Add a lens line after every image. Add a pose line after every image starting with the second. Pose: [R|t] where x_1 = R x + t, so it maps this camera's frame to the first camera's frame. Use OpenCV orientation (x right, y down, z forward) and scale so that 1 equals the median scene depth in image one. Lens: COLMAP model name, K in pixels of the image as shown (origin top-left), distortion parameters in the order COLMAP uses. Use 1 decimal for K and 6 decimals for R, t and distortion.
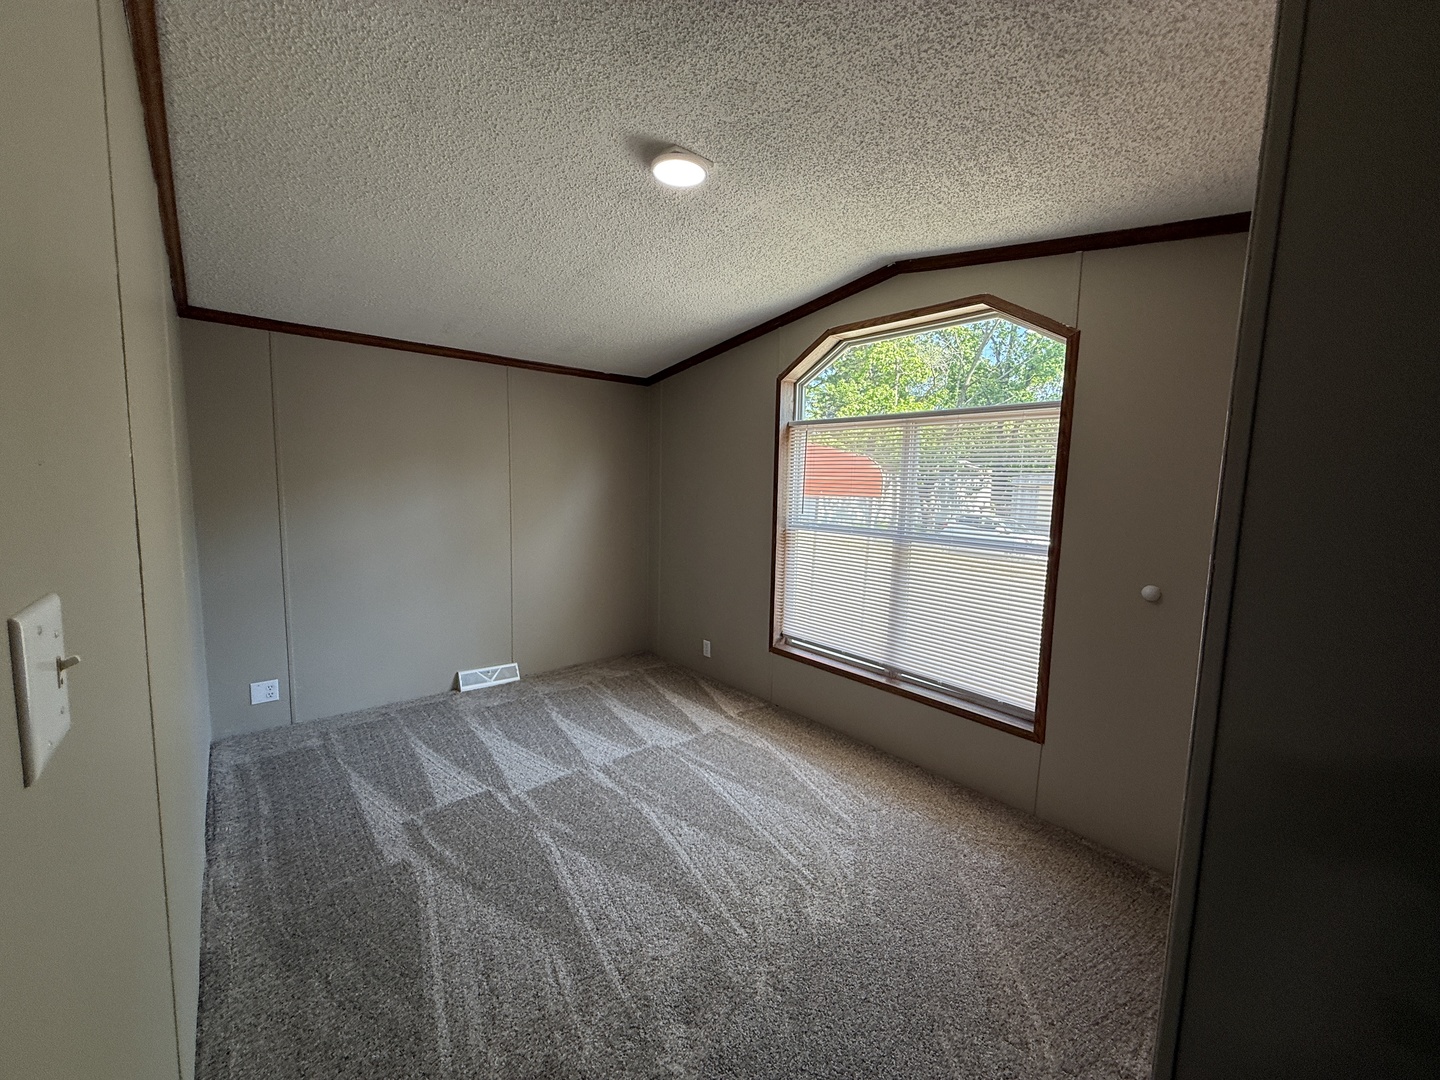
lens RADIAL K [[570.7, 0, 718.9], [0, 570.7, 542.4], [0, 0, 1]] dist [-0.001874, -0.000638]
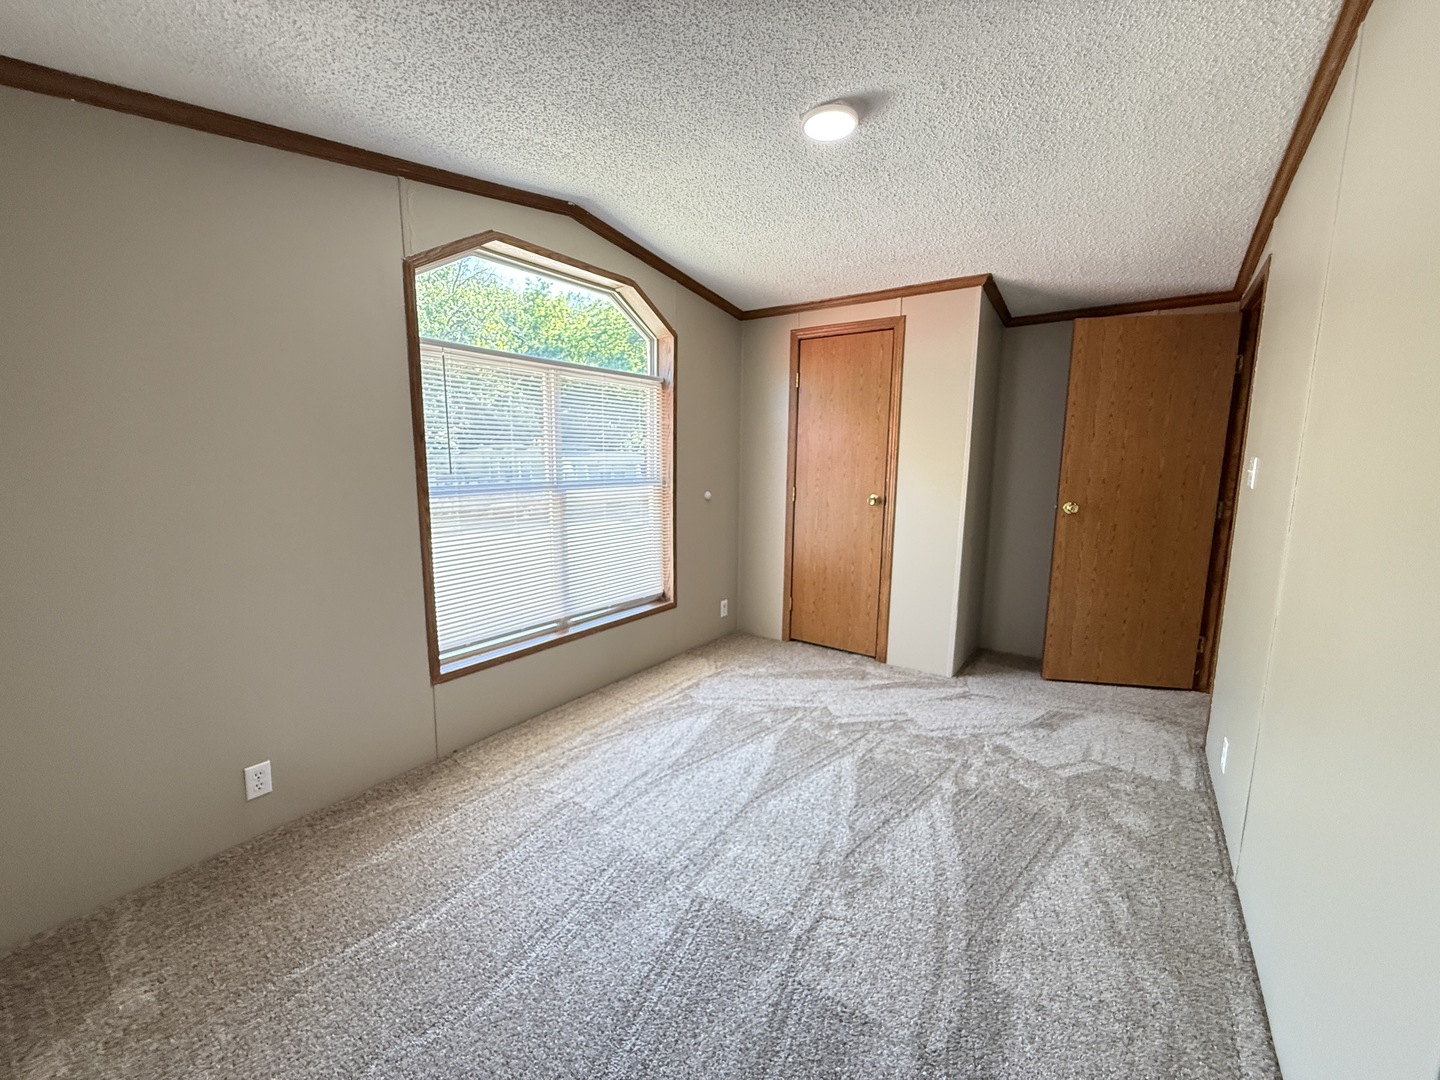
lens RADIAL K [[570.7, 0, 718.9], [0, 570.7, 537.3], [0, 0, 1]] dist [-0.001874, -0.000638]
pose [[-0.229553, -0.176044, 0.957243, -0.679492], [0.079867, 0.976782, 0.198790, -0.095396], [-0.970014, 0.122085, -0.210163, 0.911506]]
